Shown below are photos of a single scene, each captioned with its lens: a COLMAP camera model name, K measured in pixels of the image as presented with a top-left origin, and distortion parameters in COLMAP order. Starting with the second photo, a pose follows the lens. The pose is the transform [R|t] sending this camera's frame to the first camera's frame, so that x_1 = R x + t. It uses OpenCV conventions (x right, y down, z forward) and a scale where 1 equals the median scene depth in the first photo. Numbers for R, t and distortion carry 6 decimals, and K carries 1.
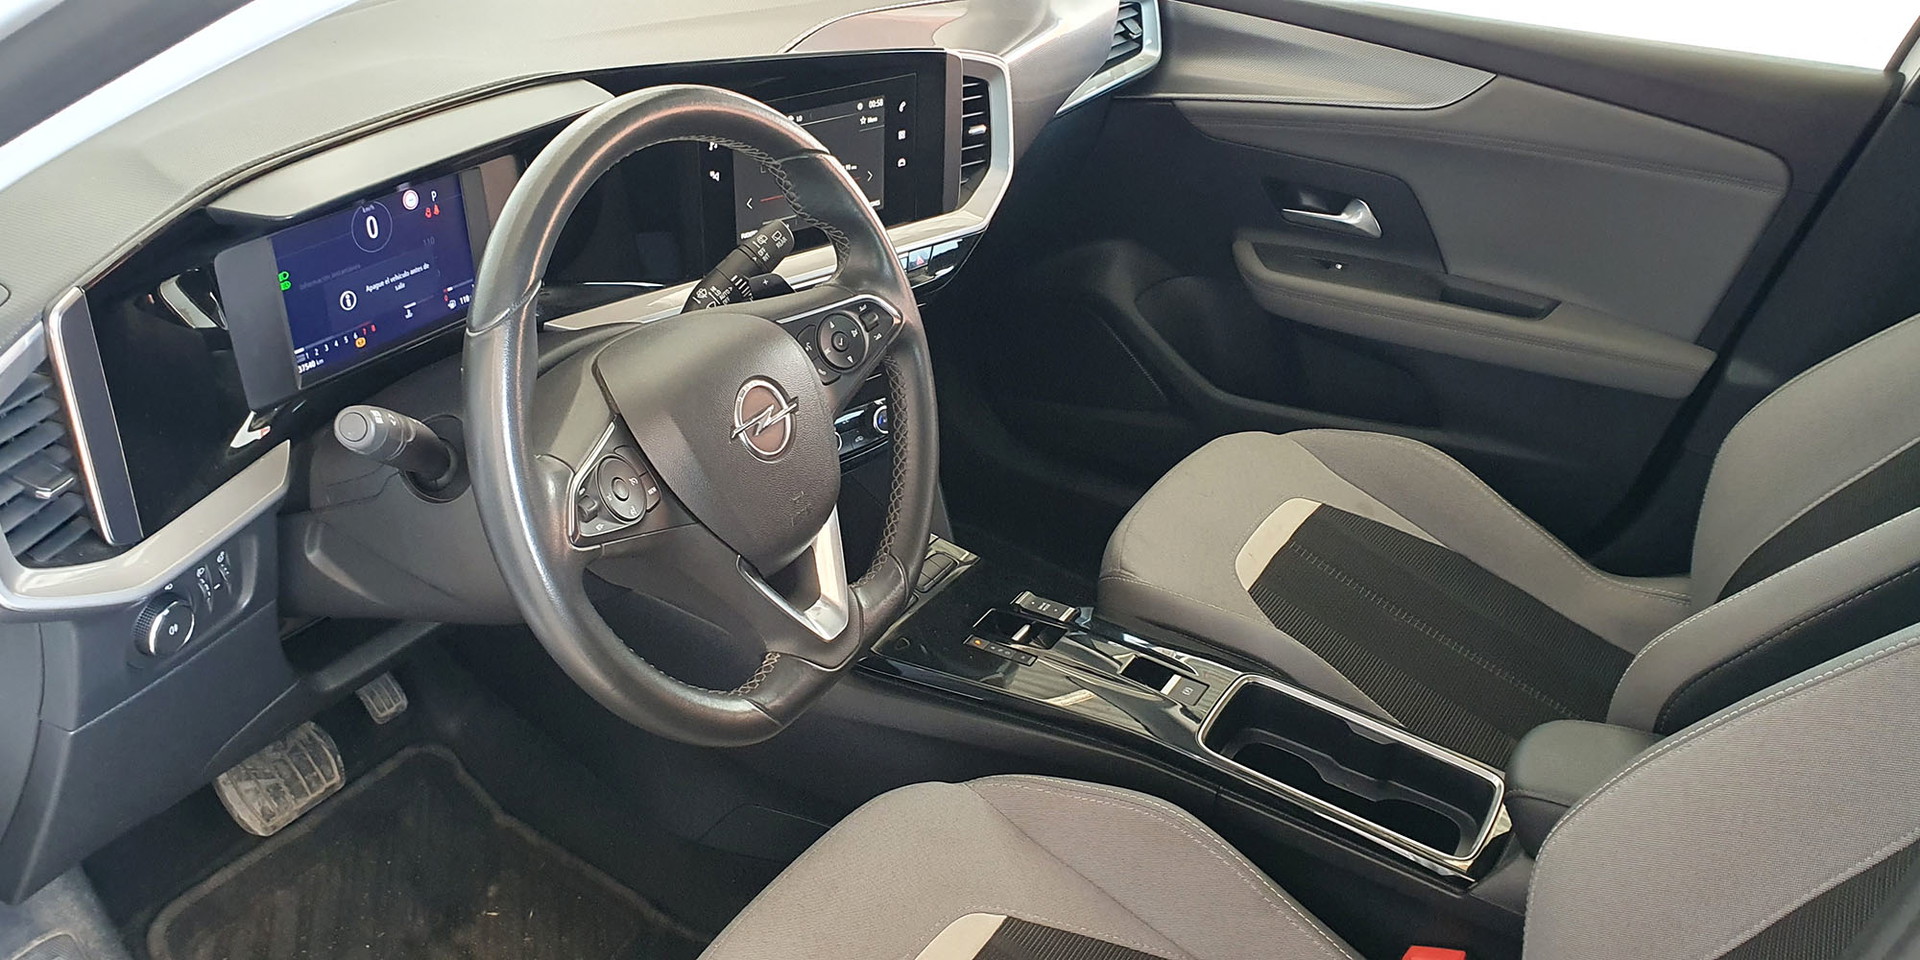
lens RADIAL K [[1645.1, 0, 922.8], [0, 1645.1, 476.0], [0, 0, 1]] dist [0.112600, -0.289791]
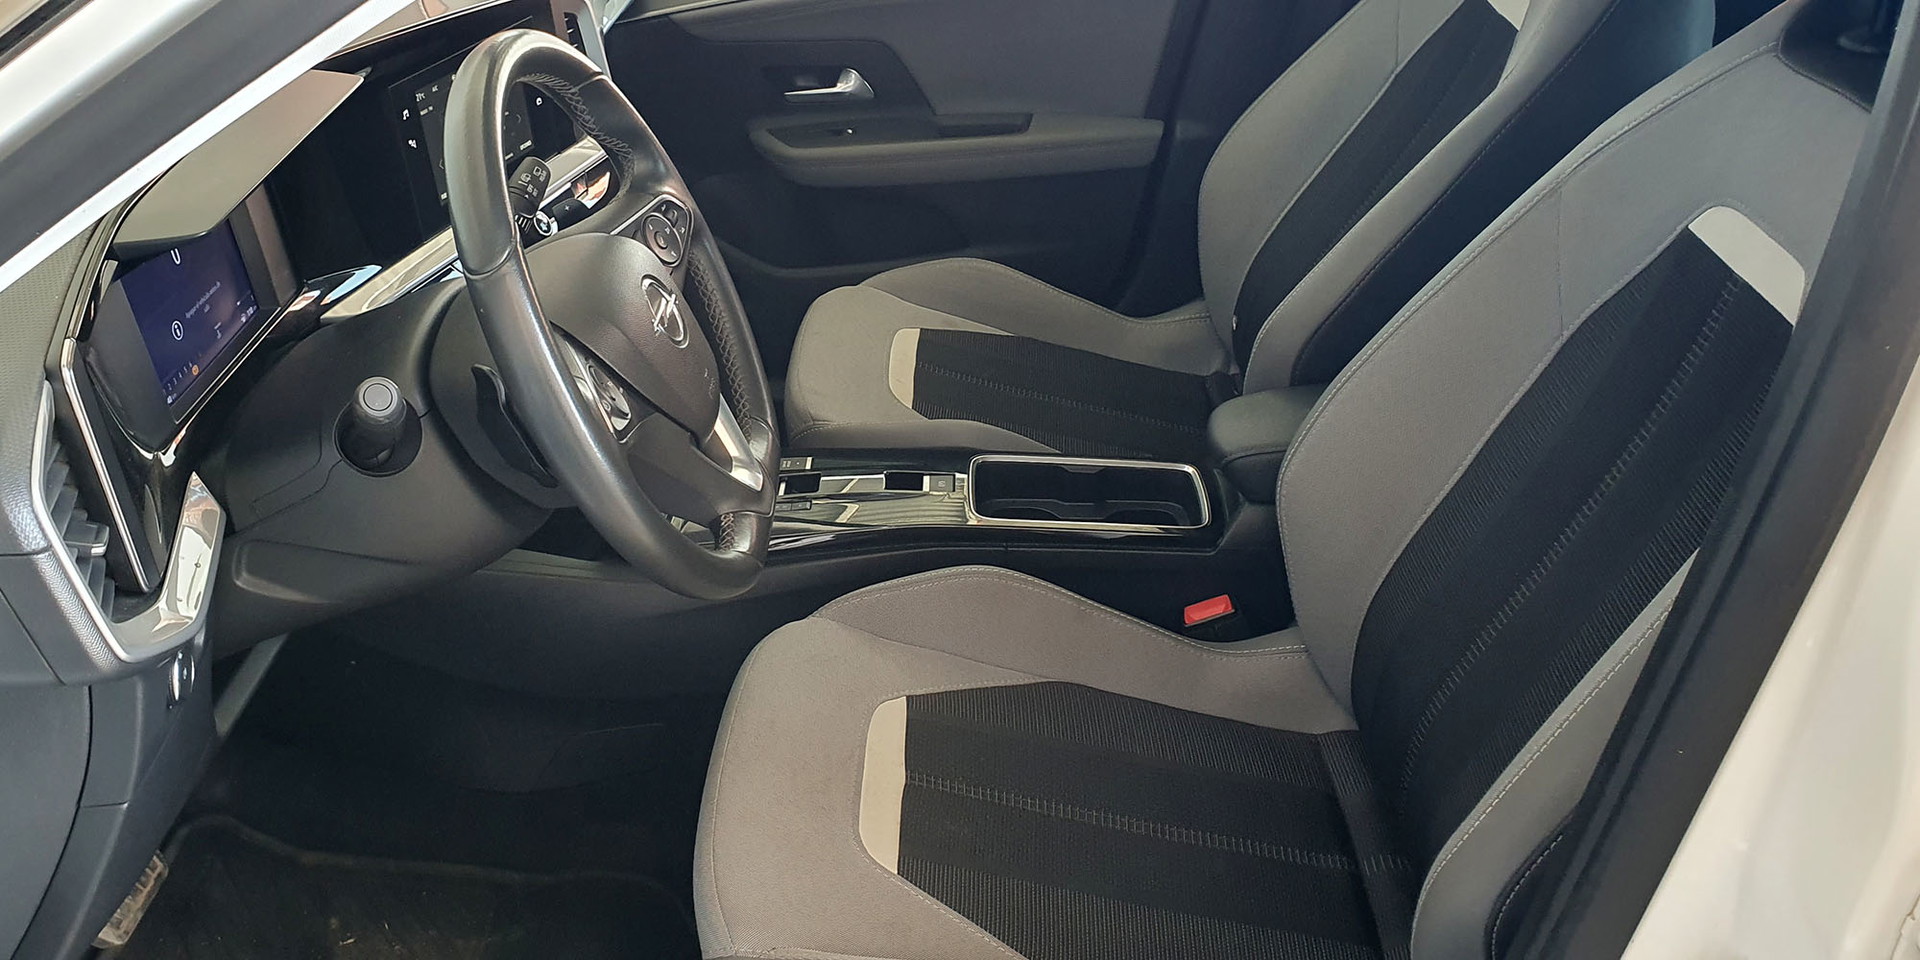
lens RADIAL K [[1645.1, 0, 922.8], [0, 1645.1, 476.0], [0, 0, 1]] dist [0.112600, -0.289791]
pose [[0.868210, -0.311459, 0.386270, -0.264262], [0.301768, 0.949382, 0.087234, 0.017166], [-0.393888, 0.040826, 0.918251, -0.056334]]
